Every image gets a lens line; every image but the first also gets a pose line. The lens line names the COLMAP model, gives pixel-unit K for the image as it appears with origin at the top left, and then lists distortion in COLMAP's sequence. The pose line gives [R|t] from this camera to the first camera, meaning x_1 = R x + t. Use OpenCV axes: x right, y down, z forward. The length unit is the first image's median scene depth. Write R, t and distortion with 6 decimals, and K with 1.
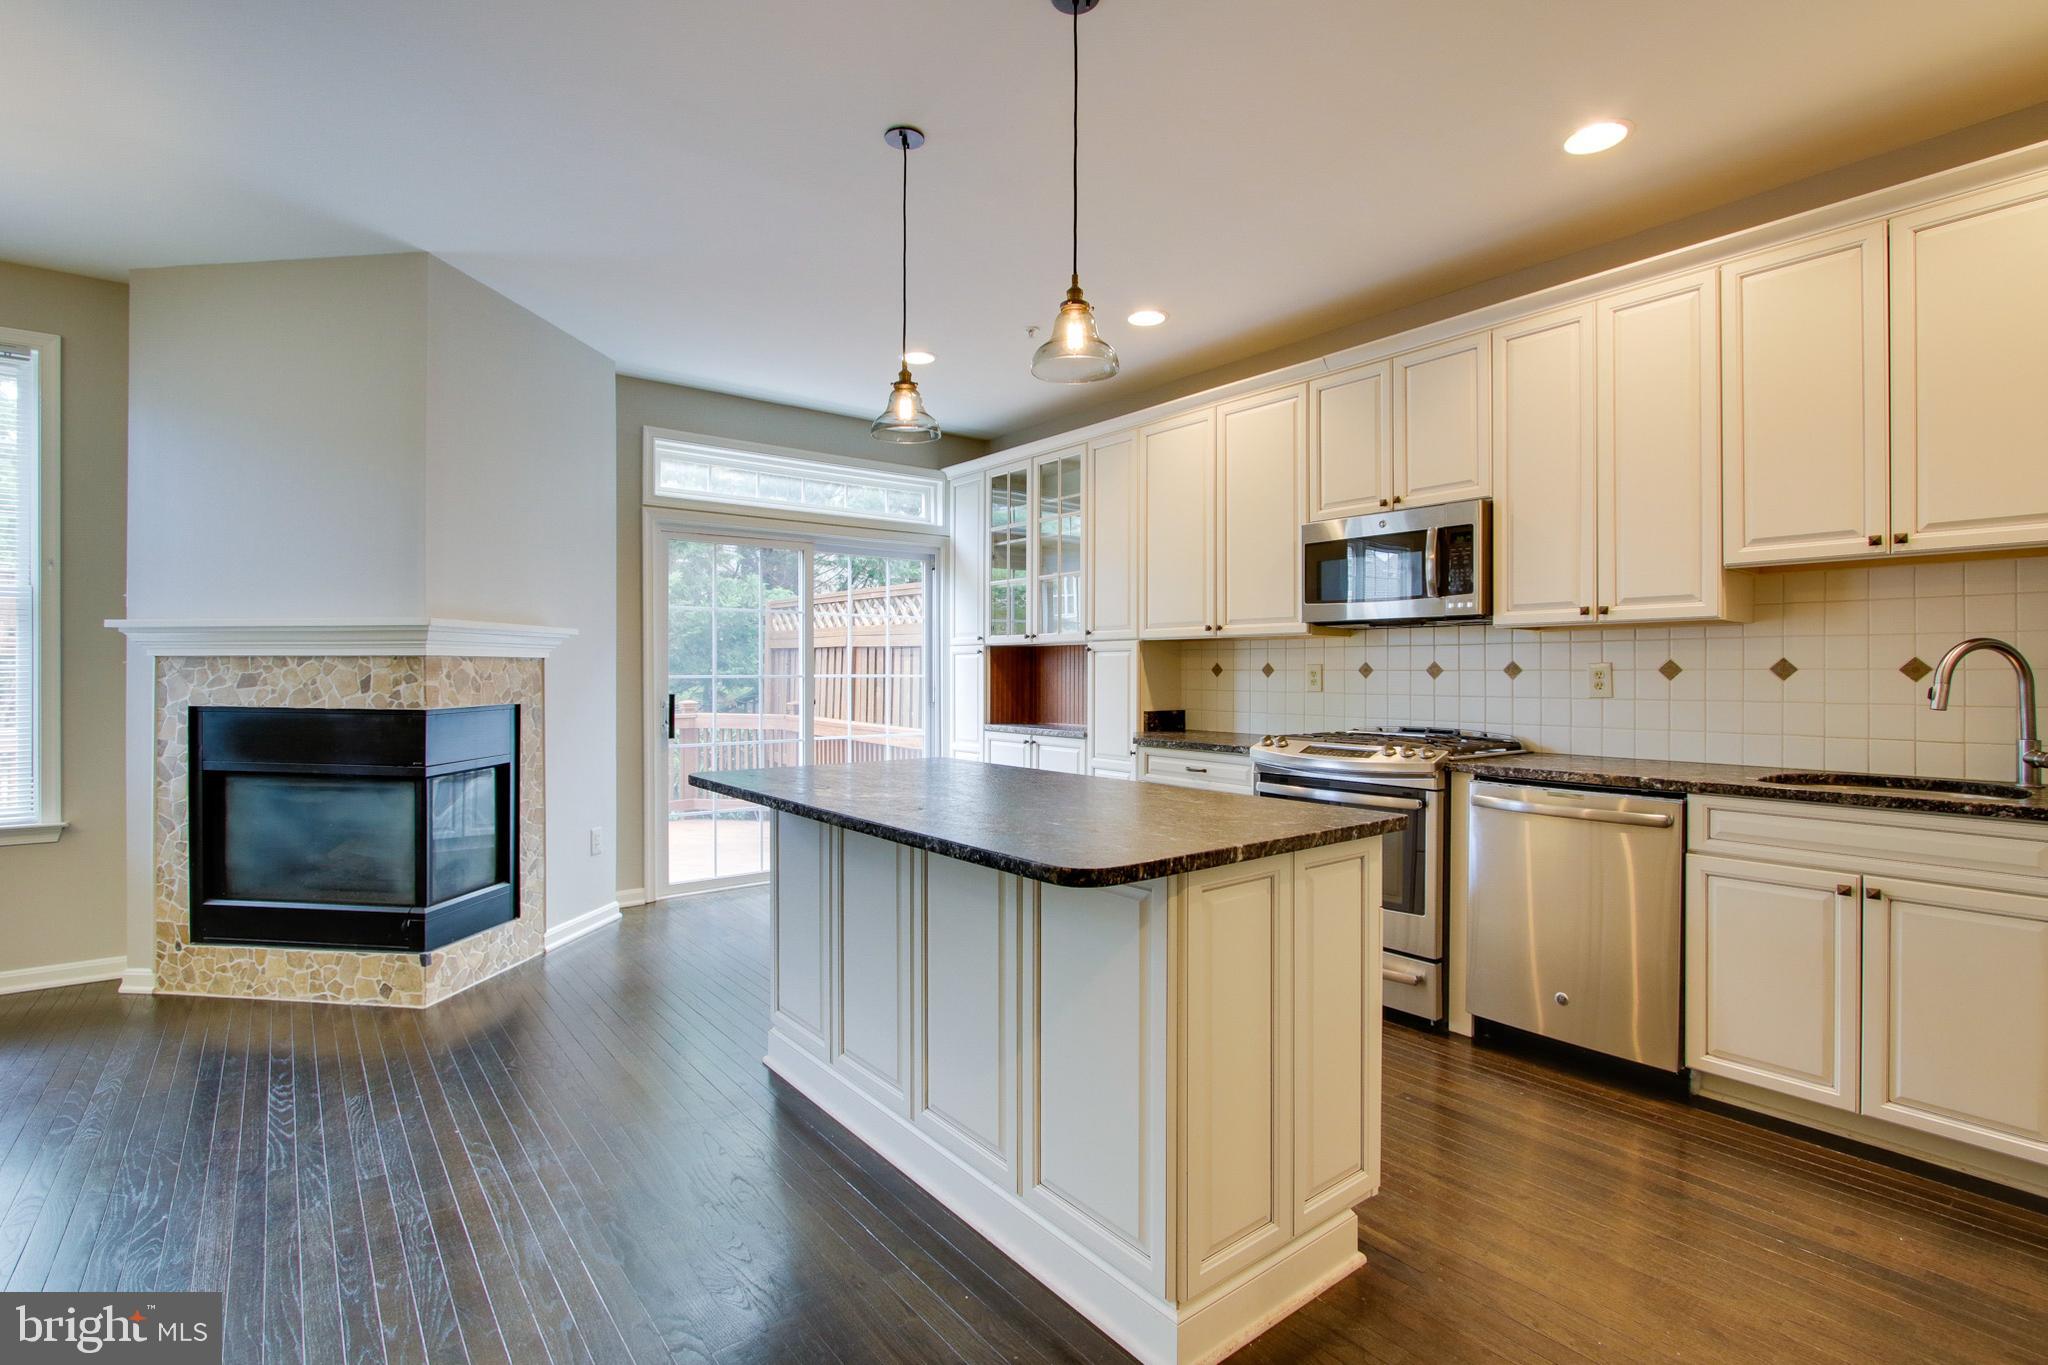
lens RADIAL K [[952.1, 0, 1024.0], [0, 952.1, 682.5], [0, 0, 1]] dist [-0.033159, 0.009743]
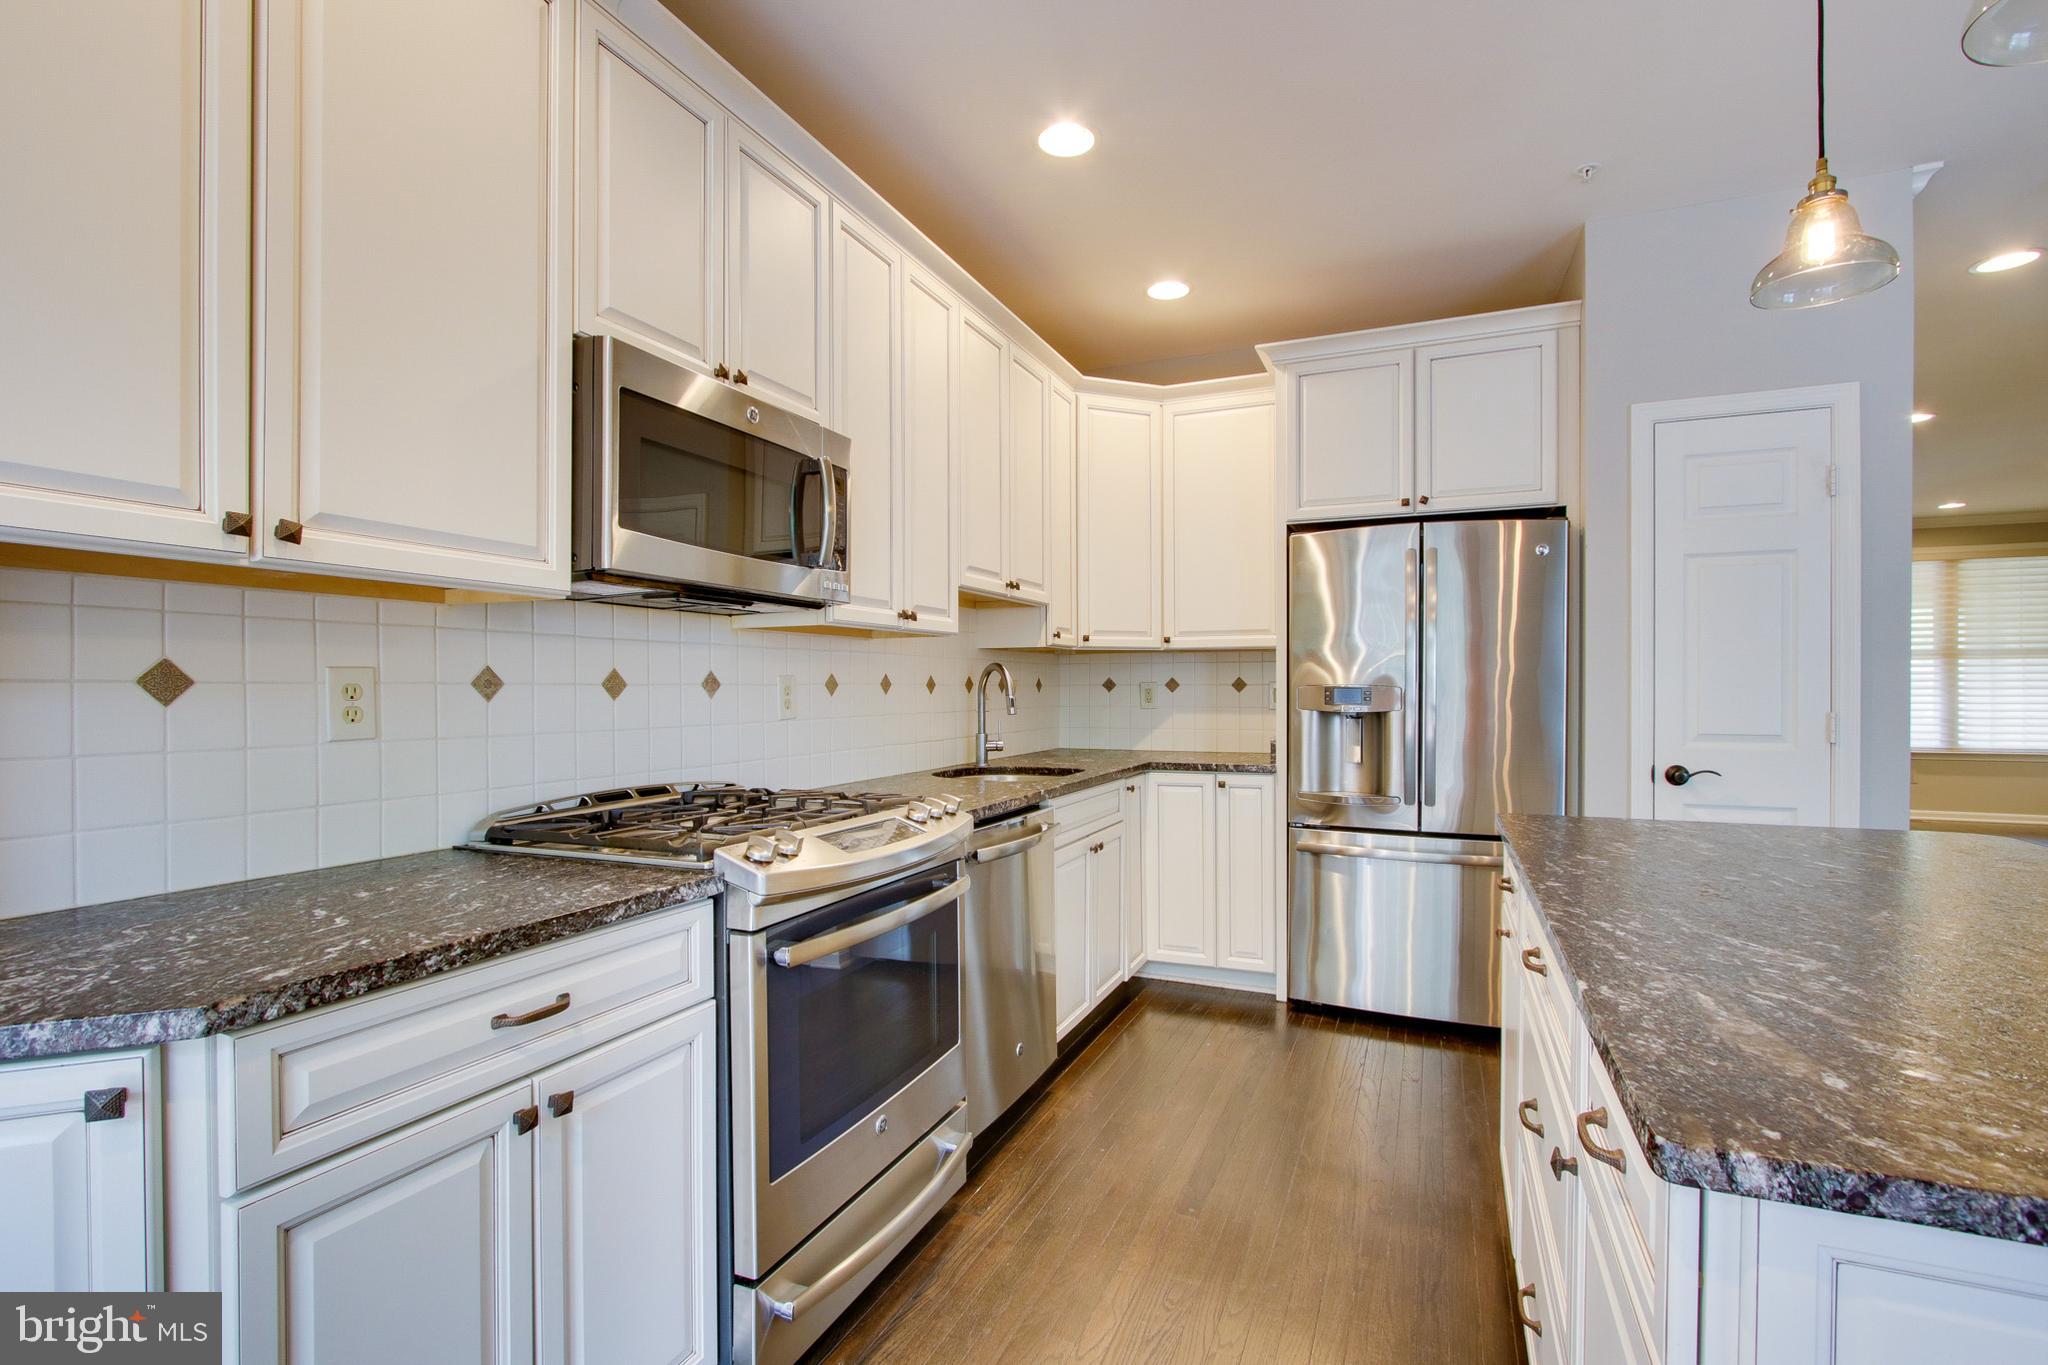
lens RADIAL K [[952.1, 0, 1024.0], [0, 952.1, 682.5], [0, 0, 1]] dist [-0.033159, 0.009743]
pose [[-0.474685, 0.001423, 0.880155, -0.128922], [0.007460, 0.999969, 0.002407, -0.010555], [-0.880124, 0.007708, -0.474681, 0.824910]]
